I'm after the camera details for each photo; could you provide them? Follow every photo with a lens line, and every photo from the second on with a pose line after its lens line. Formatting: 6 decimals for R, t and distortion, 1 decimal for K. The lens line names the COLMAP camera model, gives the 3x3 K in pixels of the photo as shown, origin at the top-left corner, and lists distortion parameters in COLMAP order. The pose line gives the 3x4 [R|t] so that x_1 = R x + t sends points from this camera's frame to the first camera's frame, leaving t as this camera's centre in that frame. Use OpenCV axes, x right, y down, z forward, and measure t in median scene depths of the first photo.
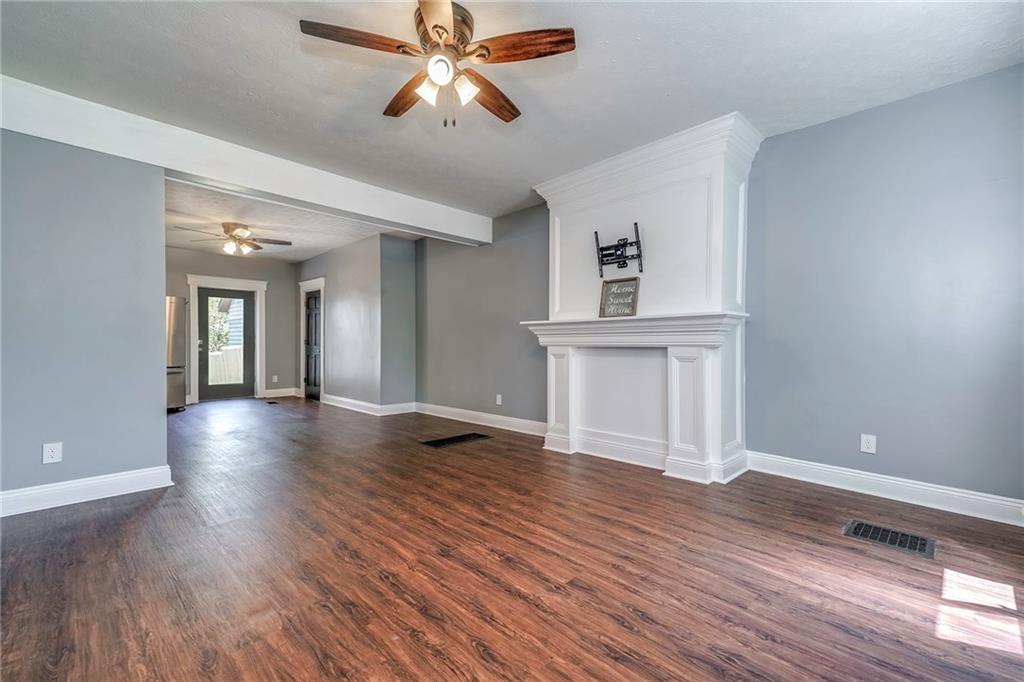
lens RADIAL K [[440.6, 0, 508.8], [0, 440.6, 344.1], [0, 0, 1]] dist [0.039706, 0.000032]
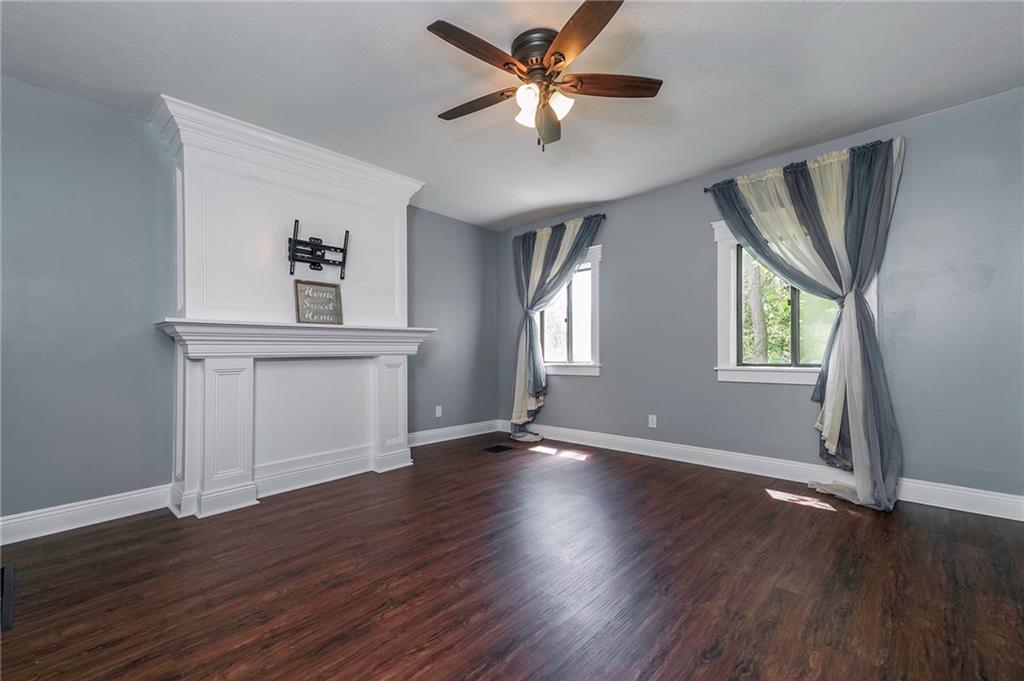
lens RADIAL K [[420.1, 0, 515.6], [0, 420.1, 361.7], [0, 0, 1]] dist [-0.010214, -0.000016]
pose [[-0.054277, -0.026544, 0.998173, -0.658994], [0.007908, 0.999604, 0.027012, -0.004877], [-0.998495, 0.009359, -0.054046, 0.671317]]
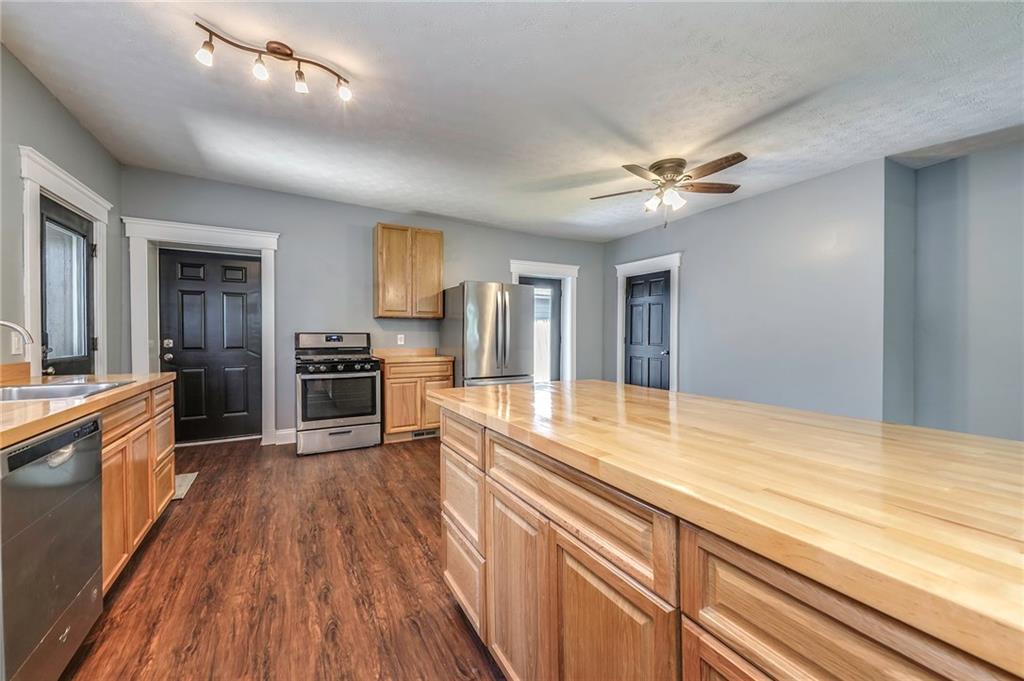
lens RADIAL K [[395.1, 0, 500.4], [0, 395.1, 334.2], [0, 0, 1]] dist [0.019086, -0.000042]
pose [[0.960742, -0.000687, -0.277444, -1.076791], [0.000205, 0.999998, -0.001767, -0.032769], [0.277444, 0.001640, 0.960740, 0.601537]]
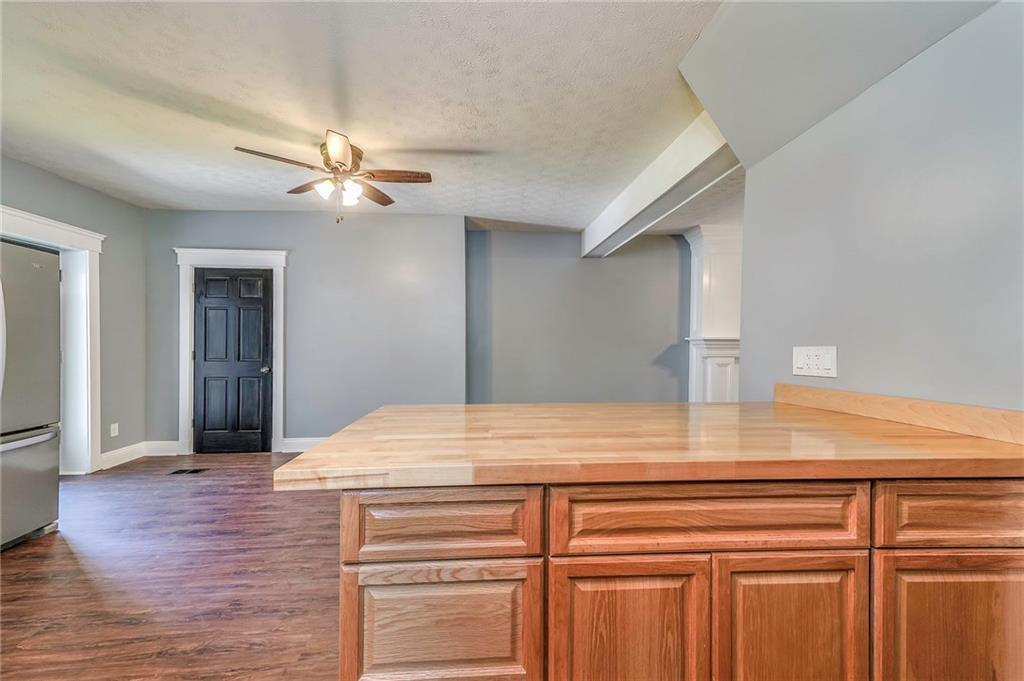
lens RADIAL K [[415.8, 0, 501.6], [0, 415.8, 352.9], [0, 0, 1]] dist [0.032082, -0.000042]
pose [[0.649864, -0.012960, 0.759940, -1.389122], [0.002448, 0.999885, 0.014958, -0.033743], [-0.760047, -0.007860, 0.649821, 0.795464]]
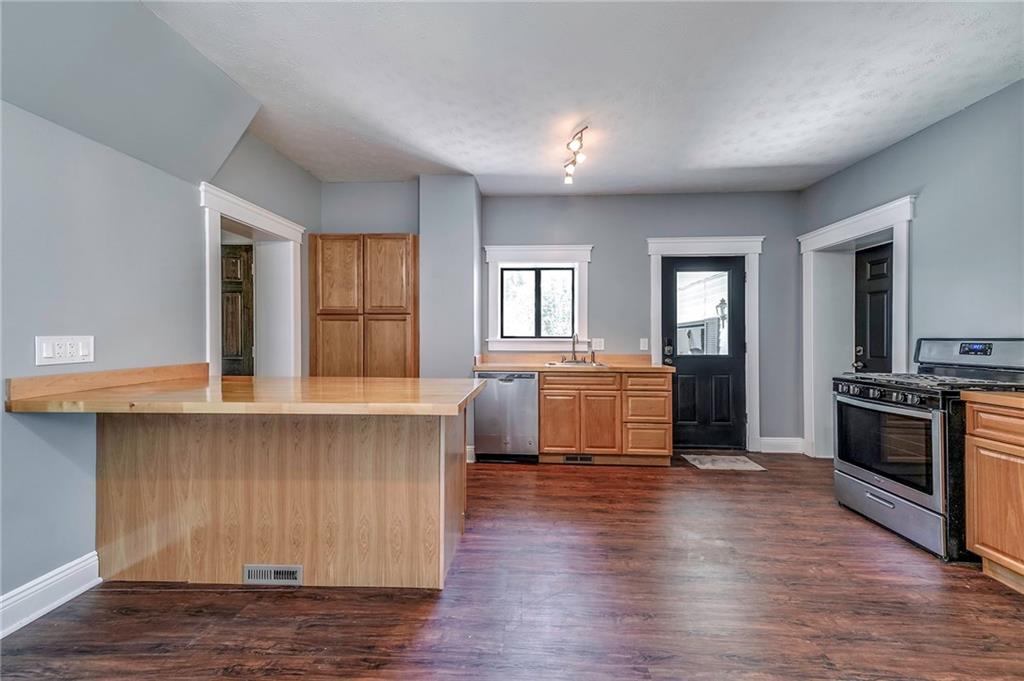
lens RADIAL K [[407.8, 0, 509.4], [0, 407.8, 335.5], [0, 0, 1]] dist [0.024812, -0.000262]
pose [[-0.728779, -0.008605, -0.684695, -0.853210], [-0.007348, 0.999962, -0.004746, -0.035195], [0.684710, 0.001572, -0.728814, 1.566097]]
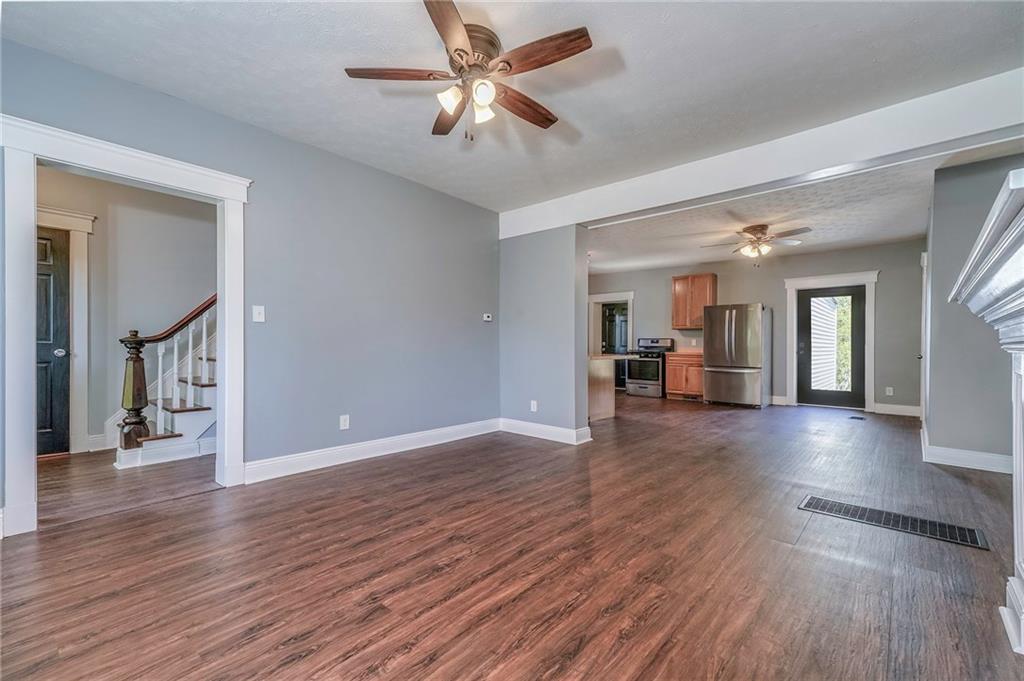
lens RADIAL K [[440.6, 0, 508.8], [0, 440.6, 343.6], [0, 0, 1]] dist [0.039706, 0.000032]
pose [[0.060743, -0.000157, -0.998153, 0.553491], [-0.007467, 0.999972, -0.000612, -0.003151], [0.998125, 0.007491, 0.060740, 0.620267]]
